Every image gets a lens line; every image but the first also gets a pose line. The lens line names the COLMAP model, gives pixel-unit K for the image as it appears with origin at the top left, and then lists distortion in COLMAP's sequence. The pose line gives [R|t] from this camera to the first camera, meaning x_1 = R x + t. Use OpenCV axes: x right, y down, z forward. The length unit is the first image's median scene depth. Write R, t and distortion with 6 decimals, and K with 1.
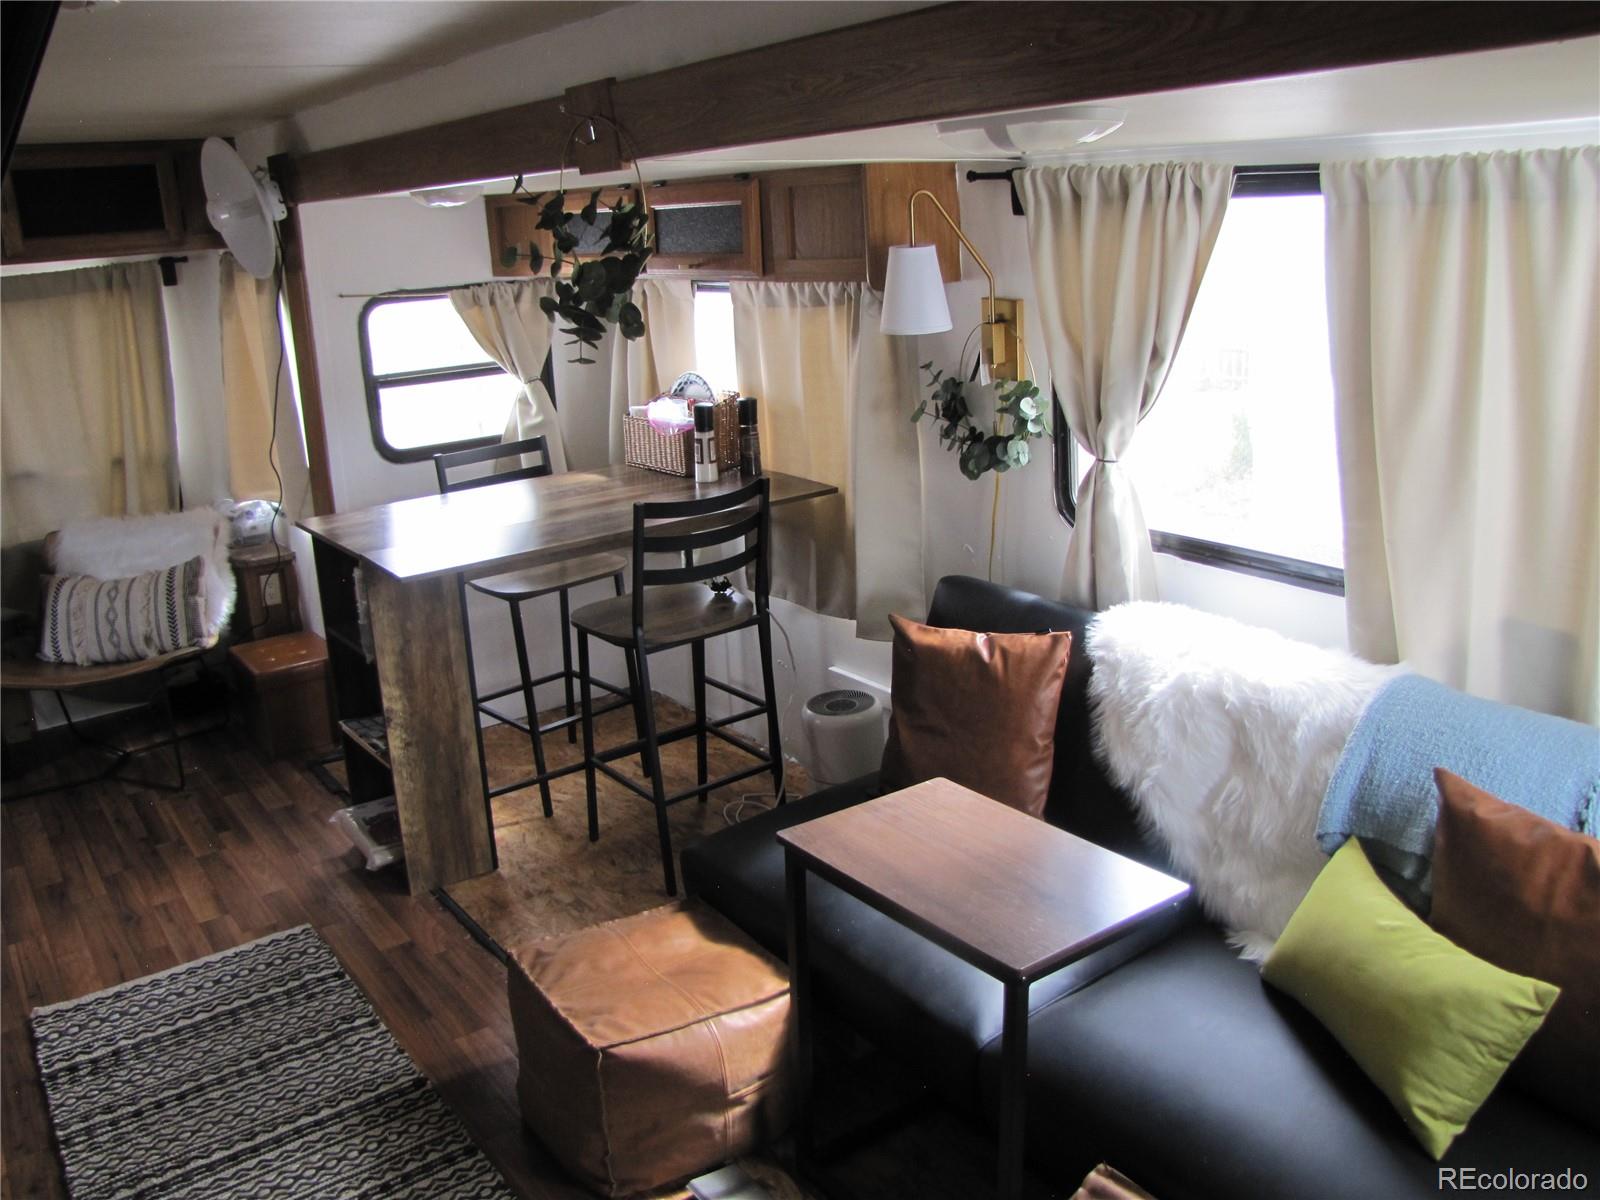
lens RADIAL K [[1349.5, 0, 800.6], [0, 1349.5, 573.3], [0, 0, 1]] dist [-0.190245, 0.175981]
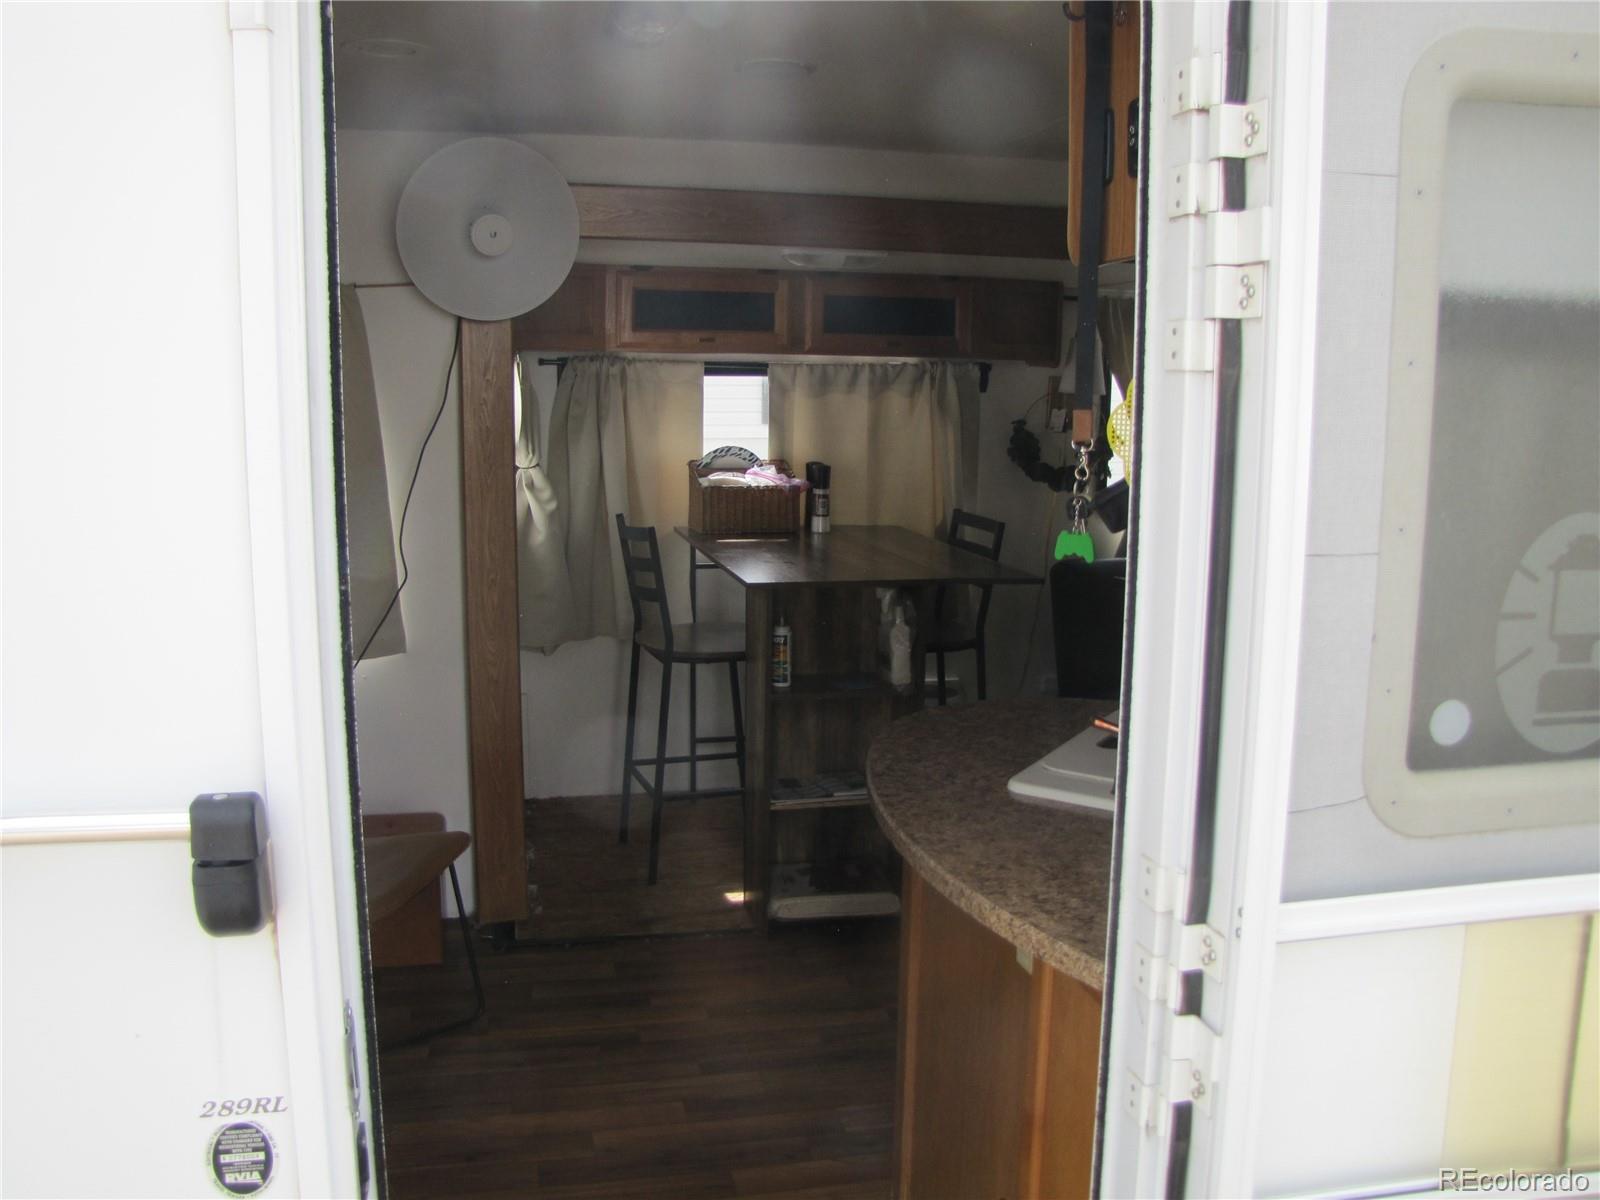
lens RADIAL K [[1349.5, 0, 800.6], [0, 1349.5, 573.3], [0, 0, 1]] dist [-0.190245, 0.175981]
pose [[0.402611, -0.098618, 0.910044, -1.243437], [0.202629, 0.979117, 0.016459, -0.061826], [-0.892663, 0.177774, 0.414186, 0.582898]]
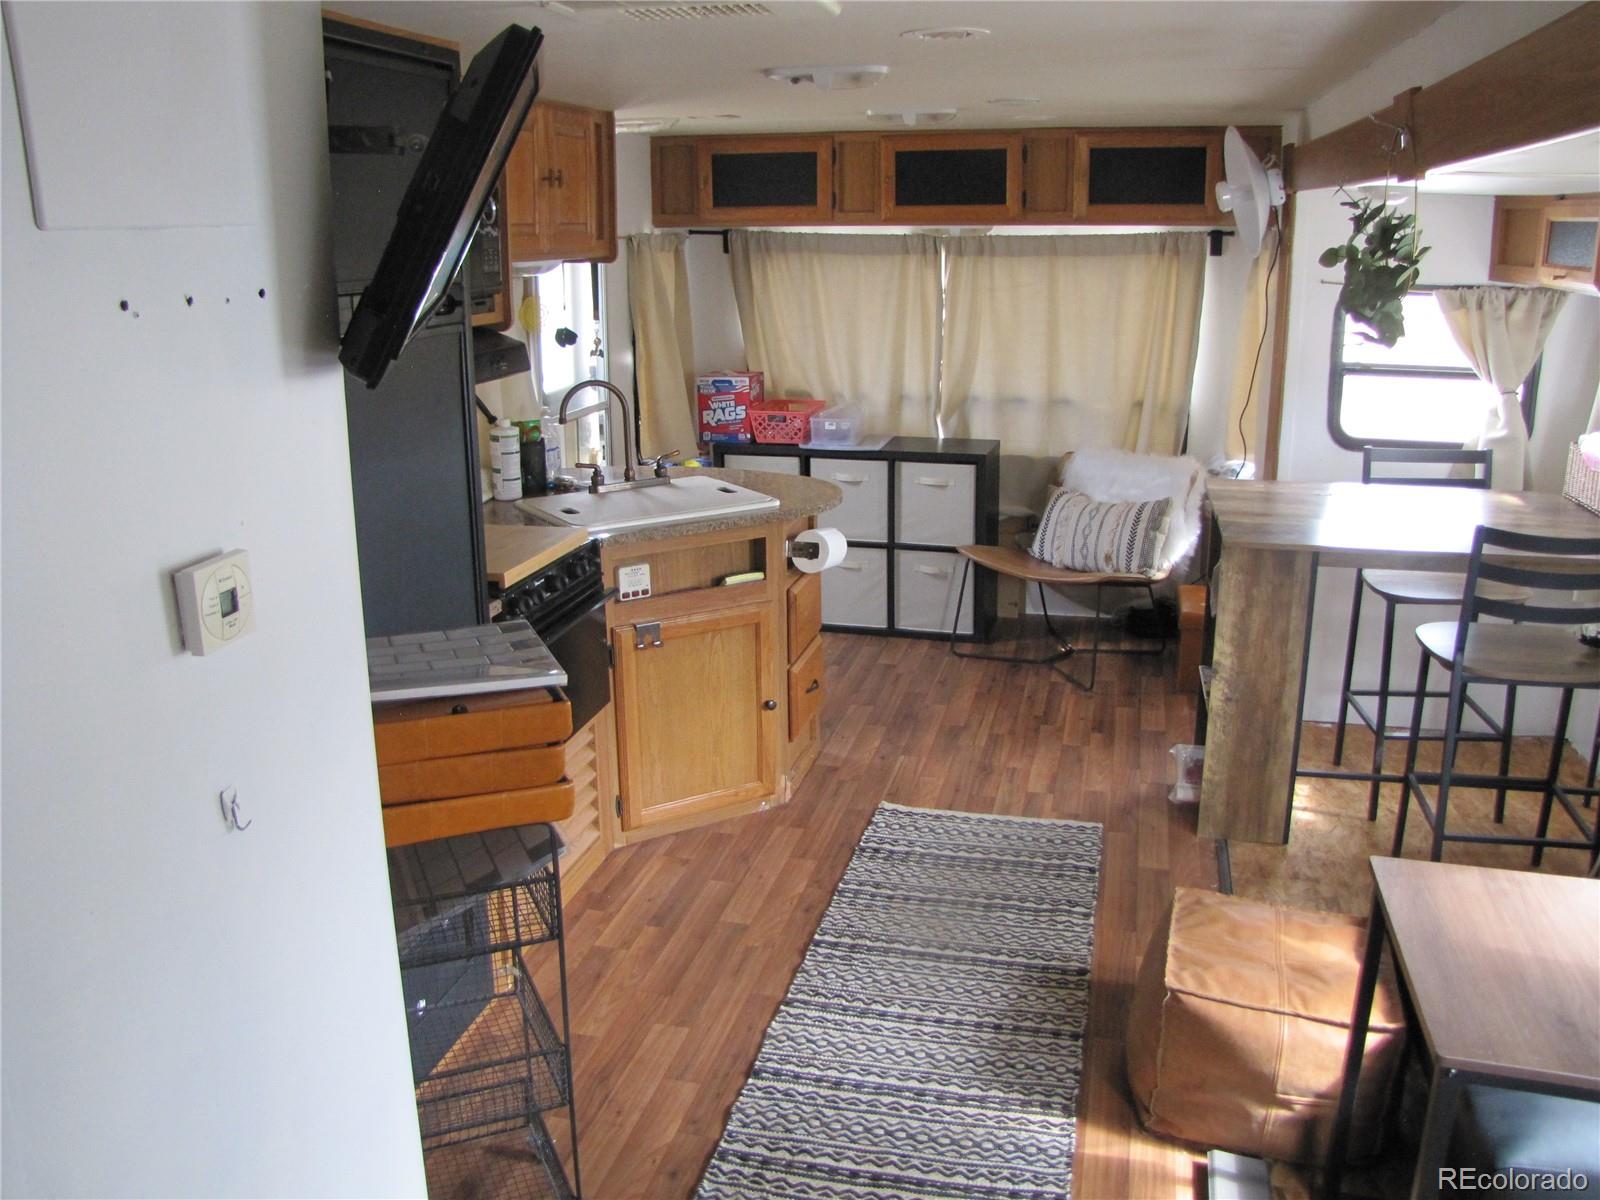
lens RADIAL K [[1349.5, 0, 800.6], [0, 1349.5, 573.3], [0, 0, 1]] dist [-0.190245, 0.175981]
pose [[0.638199, 0.237711, -0.732254, 0.234871], [-0.225242, 0.967172, 0.117662, -0.017062], [0.736185, 0.089843, 0.670791, 0.016616]]
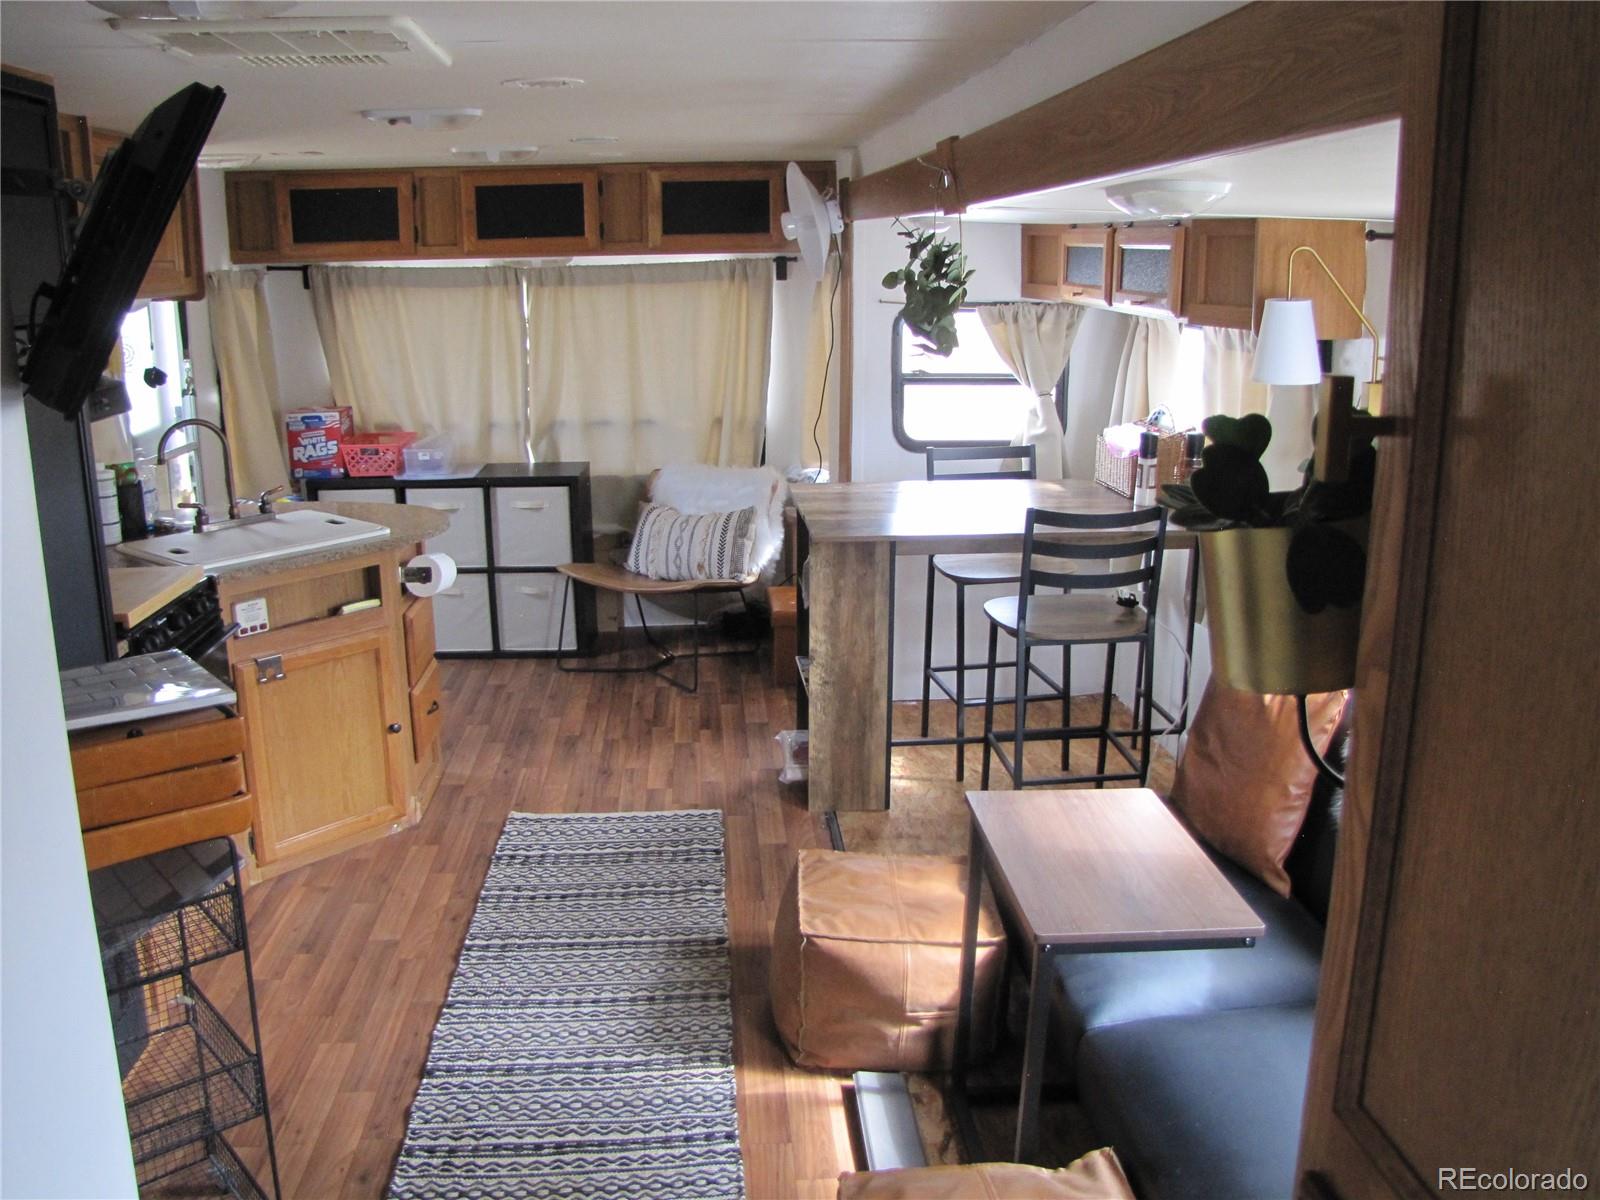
lens RADIAL K [[1349.5, 0, 800.6], [0, 1349.5, 573.3], [0, 0, 1]] dist [-0.190245, 0.175981]
pose [[0.847449, 0.170334, -0.502808, 0.260881], [-0.177387, 0.983546, 0.034217, -0.003234], [0.500364, 0.060195, 0.863720, -0.048638]]
